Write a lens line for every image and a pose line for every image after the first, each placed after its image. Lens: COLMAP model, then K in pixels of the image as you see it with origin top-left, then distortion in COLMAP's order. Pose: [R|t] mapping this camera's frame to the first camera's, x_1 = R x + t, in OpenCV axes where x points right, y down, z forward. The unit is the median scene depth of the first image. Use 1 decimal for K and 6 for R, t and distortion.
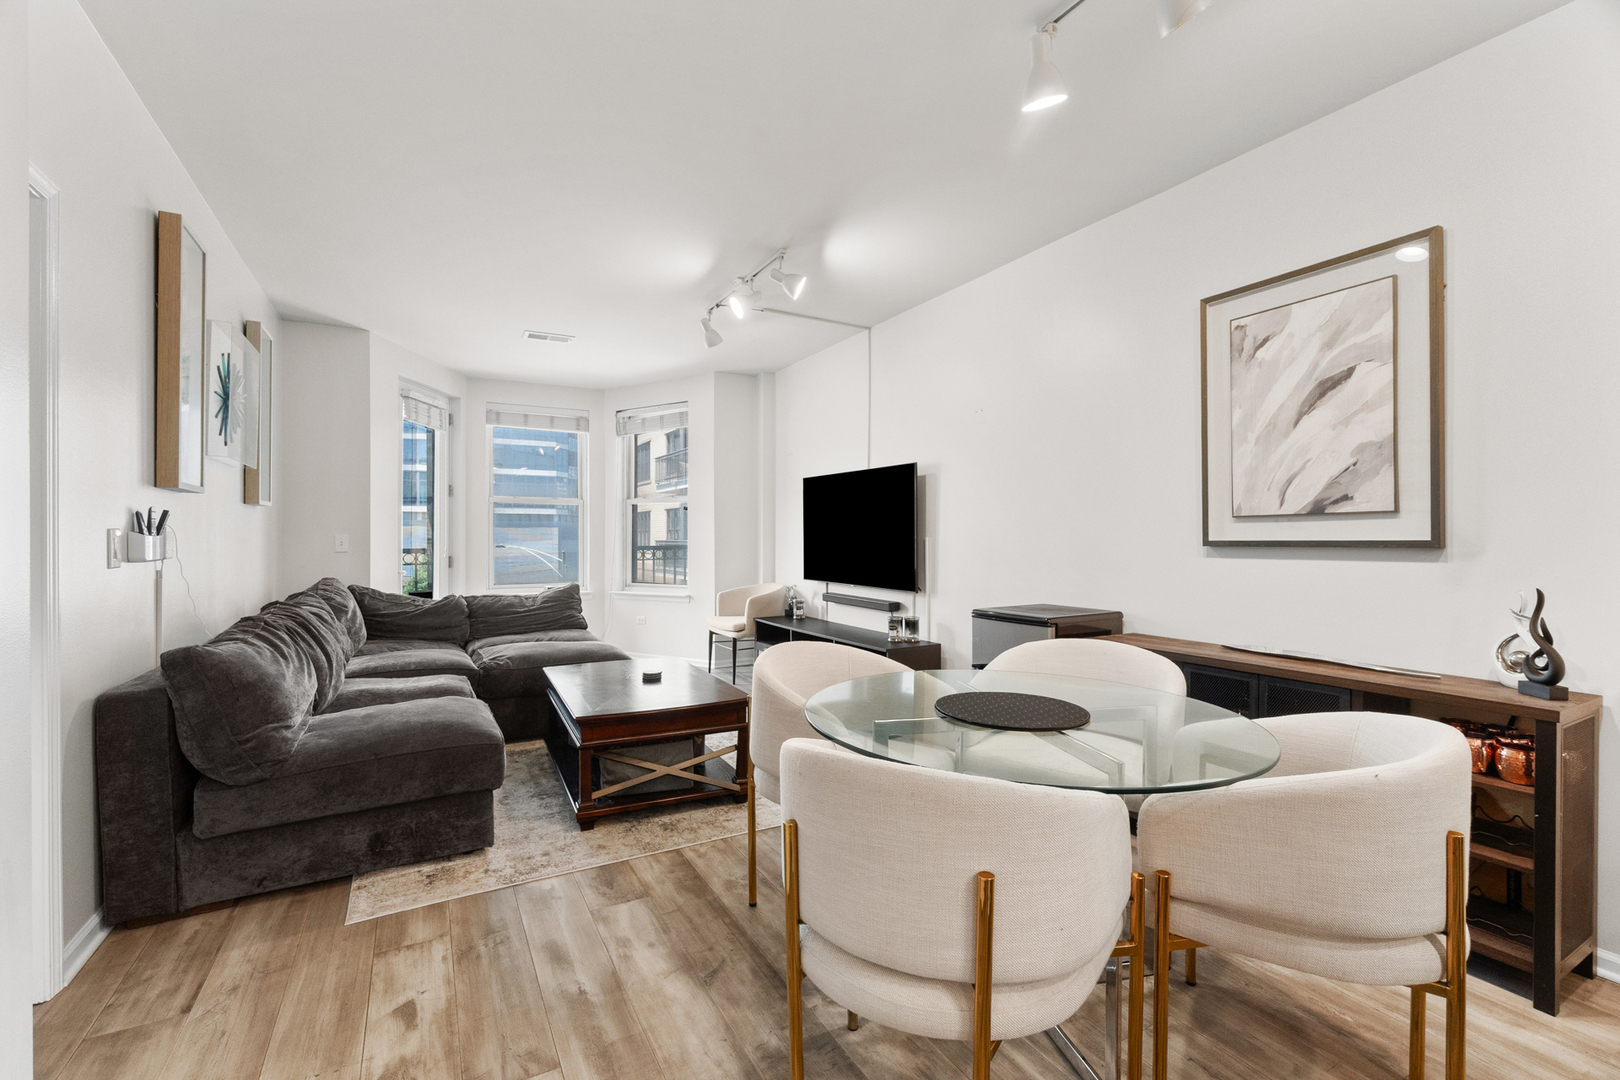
lens RADIAL K [[709.6, 0, 803.9], [0, 709.6, 546.1], [0, 0, 1]] dist [-0.001815, -0.000042]
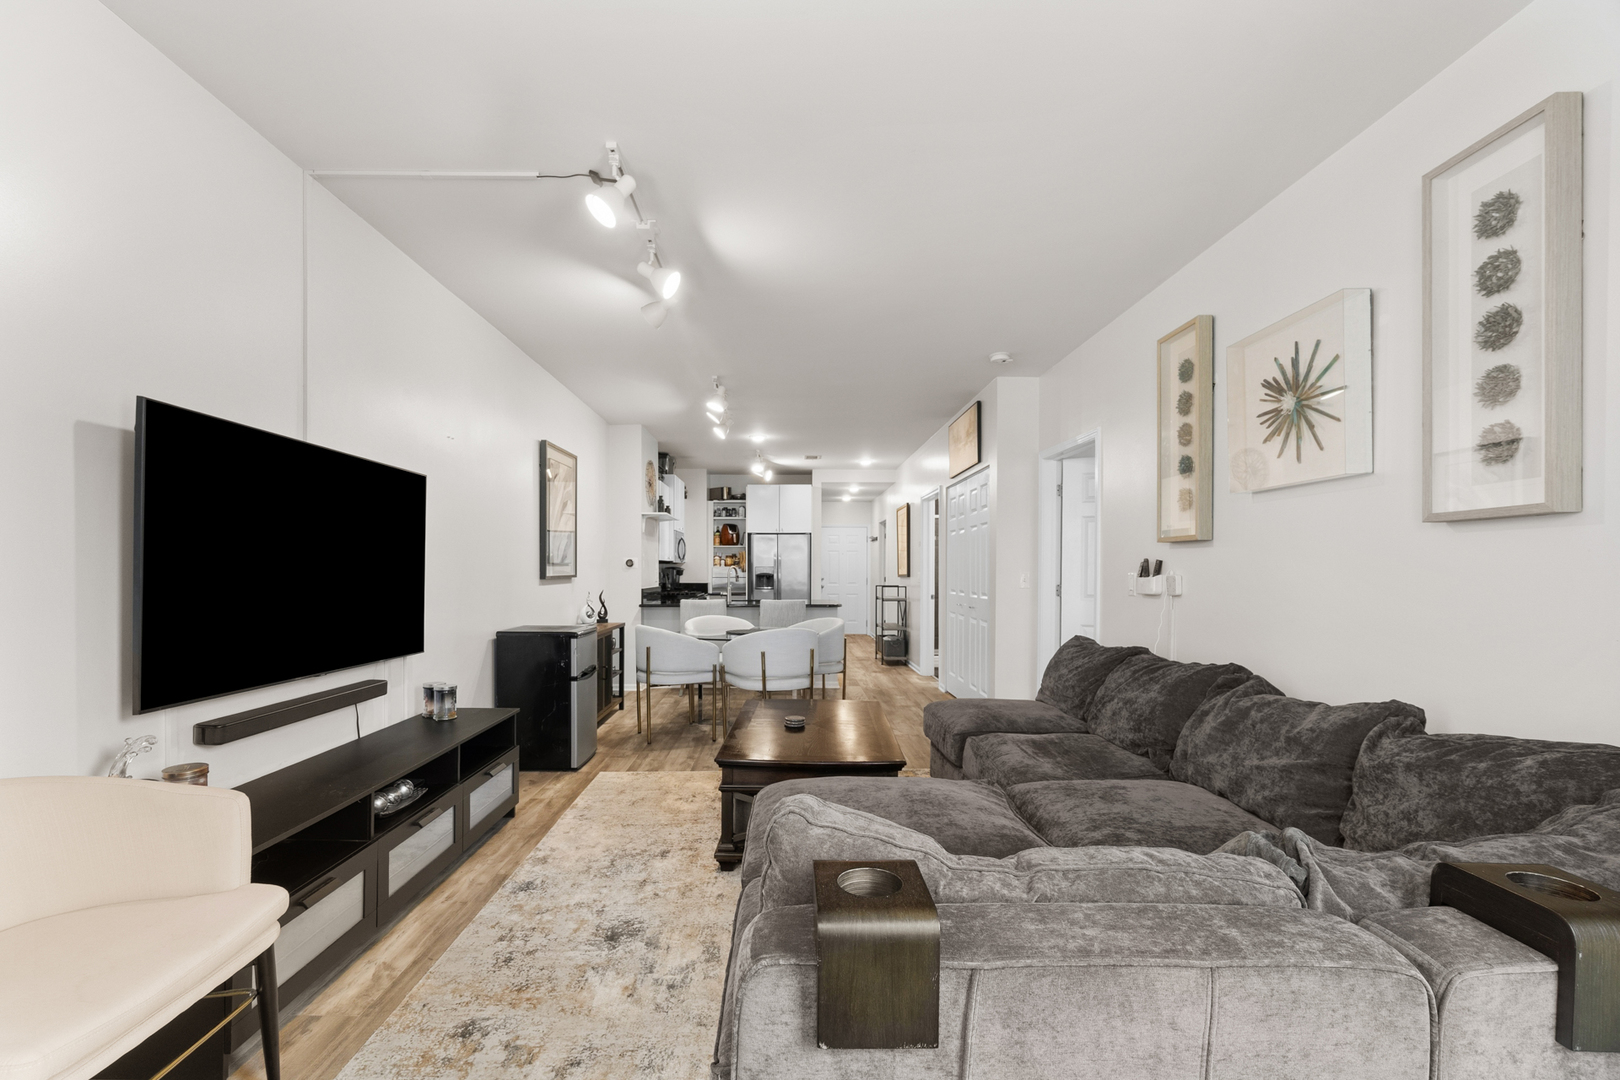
lens RADIAL K [[711.3, 0, 799.4], [0, 711.3, 551.0], [0, 0, 1]] dist [0.000126, -0.000112]
pose [[-0.885343, 0.003070, 0.464929, -0.549217], [-0.001341, 0.999957, -0.009155, -0.031870], [-0.464937, -0.008729, -0.885301, 1.522279]]
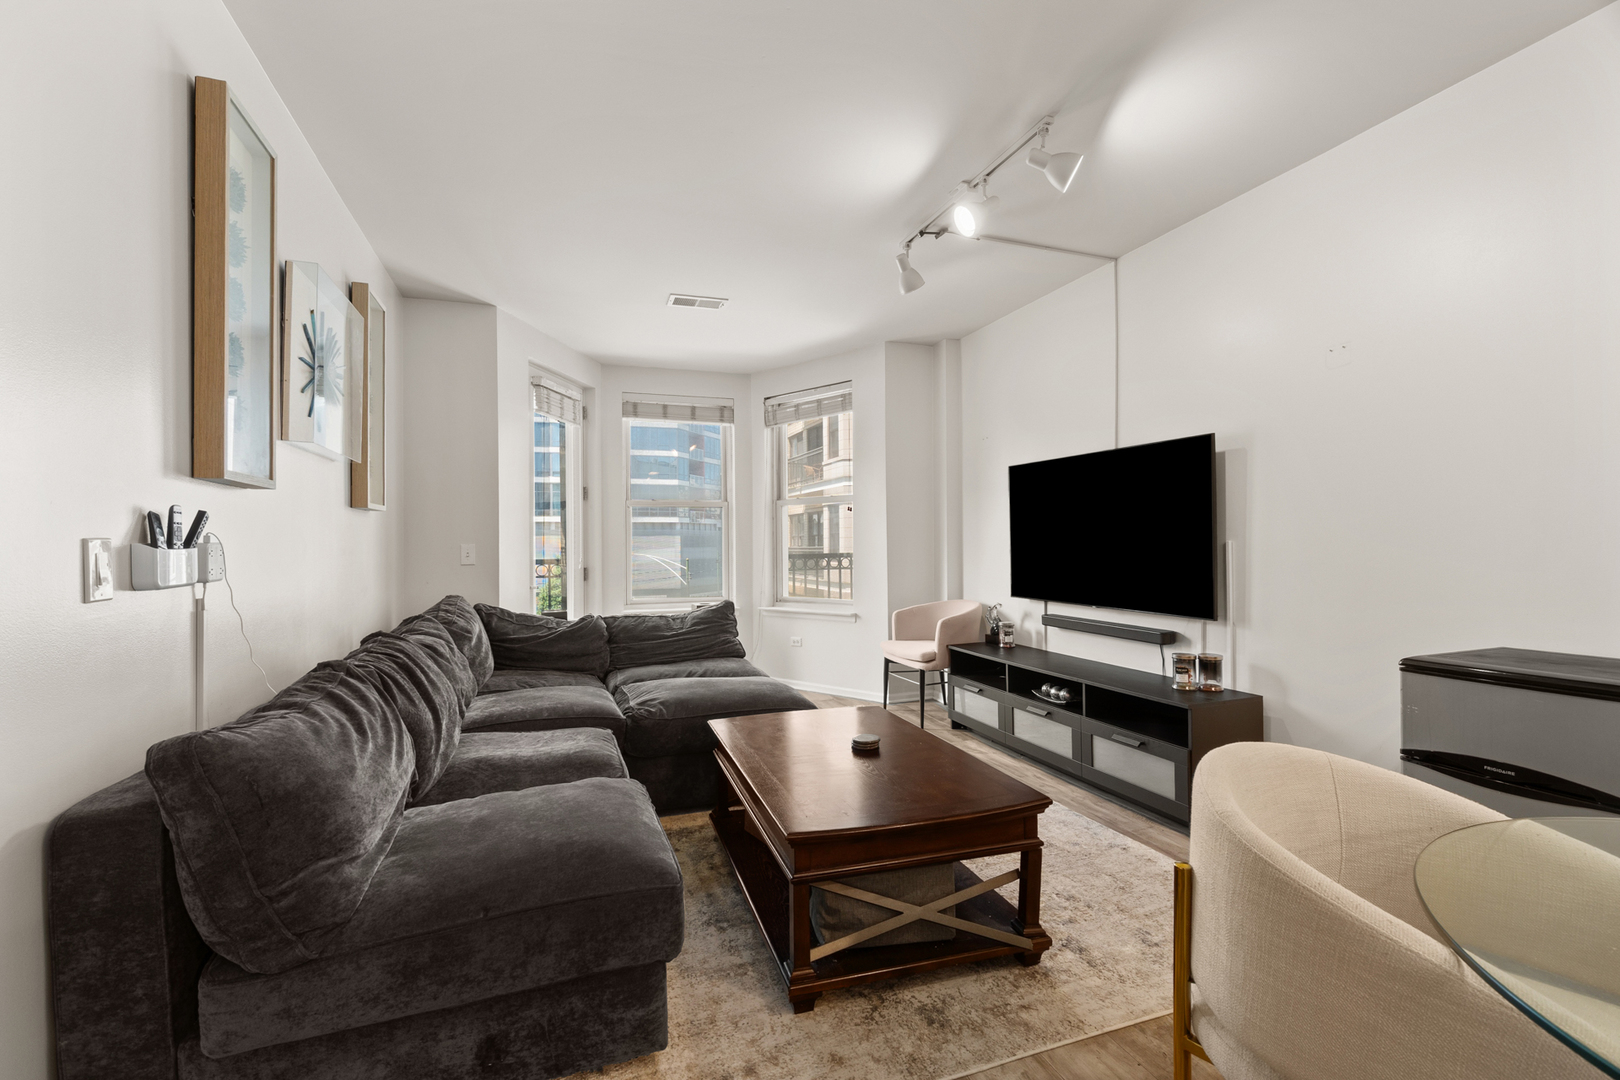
lens RADIAL K [[711.3, 0, 799.4], [0, 711.3, 551.0], [0, 0, 1]] dist [0.000126, -0.000112]
pose [[0.986658, -0.007738, -0.162623, -0.134994], [0.007485, 0.999970, -0.002169, -0.003927], [0.162635, 0.000922, 0.986686, 0.250430]]
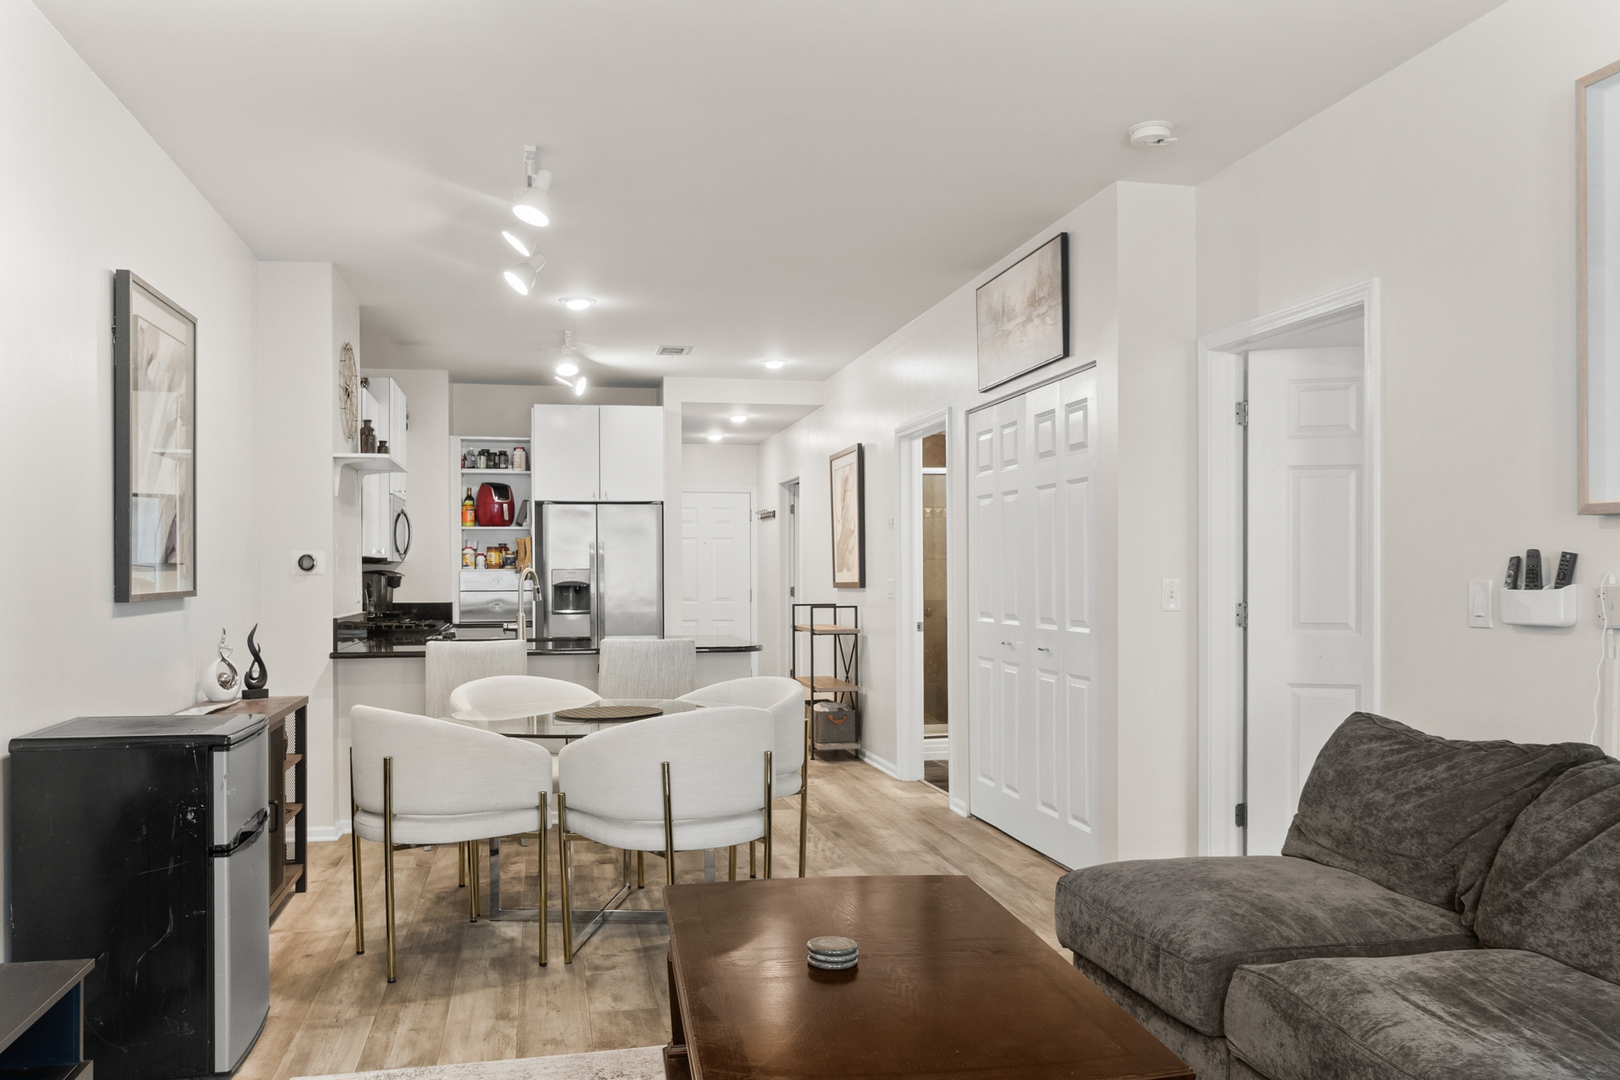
lens RADIAL K [[1274.5, 0, 810.0], [0, 1274.5, 540.0], [0, 0, 1]] dist [-0.001747, -0.000980]
pose [[-0.955507, 0.003316, 0.294951, -0.339072], [0.000894, 0.999965, -0.008345, -0.030829], [-0.294968, -0.007710, -0.955476, 1.378032]]
